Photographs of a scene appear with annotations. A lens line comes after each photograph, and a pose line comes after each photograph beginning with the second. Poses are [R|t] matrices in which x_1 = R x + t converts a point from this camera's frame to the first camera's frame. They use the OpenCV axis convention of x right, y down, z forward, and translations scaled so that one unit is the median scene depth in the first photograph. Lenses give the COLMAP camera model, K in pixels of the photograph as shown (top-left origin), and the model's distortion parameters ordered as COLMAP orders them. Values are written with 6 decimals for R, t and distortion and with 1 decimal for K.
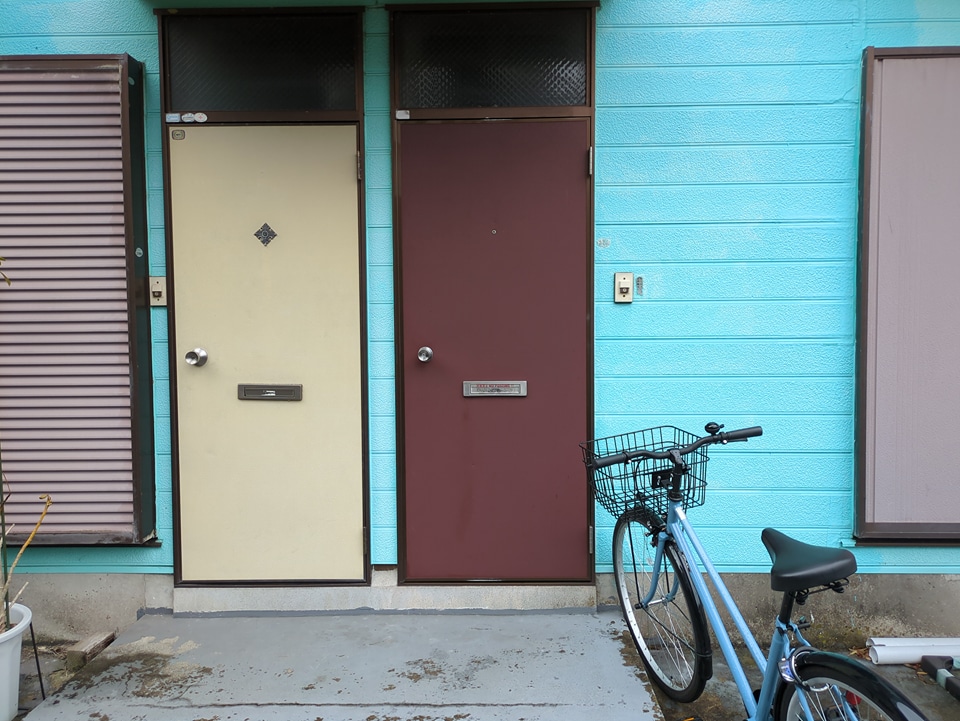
lens RADIAL K [[819.8, 0, 480.0], [0, 819.8, 360.5], [0, 0, 1]] dist [-0.008934, -0.006302]
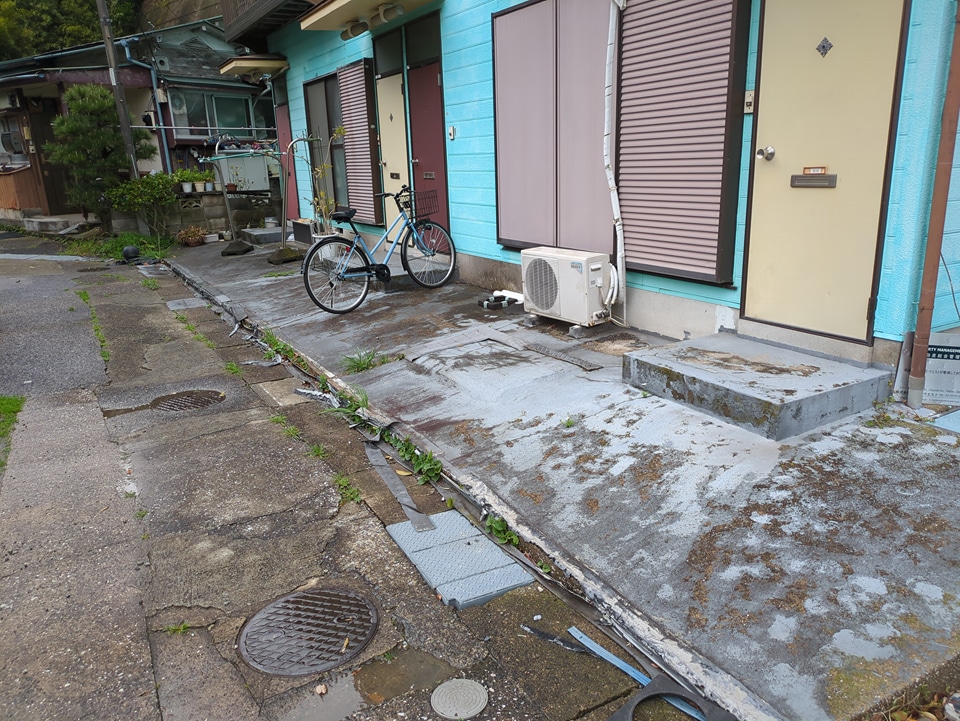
lens RADIAL K [[728.4, 0, 480.0], [0, 728.4, 360.5], [0, 0, 1]] dist [-0.048163, -0.002914]
pose [[0.509770, 0.222124, -0.831141, 0.460895], [0.020291, 0.962721, 0.269734, -0.003269], [0.860072, -0.154367, 0.486259, -0.016073]]
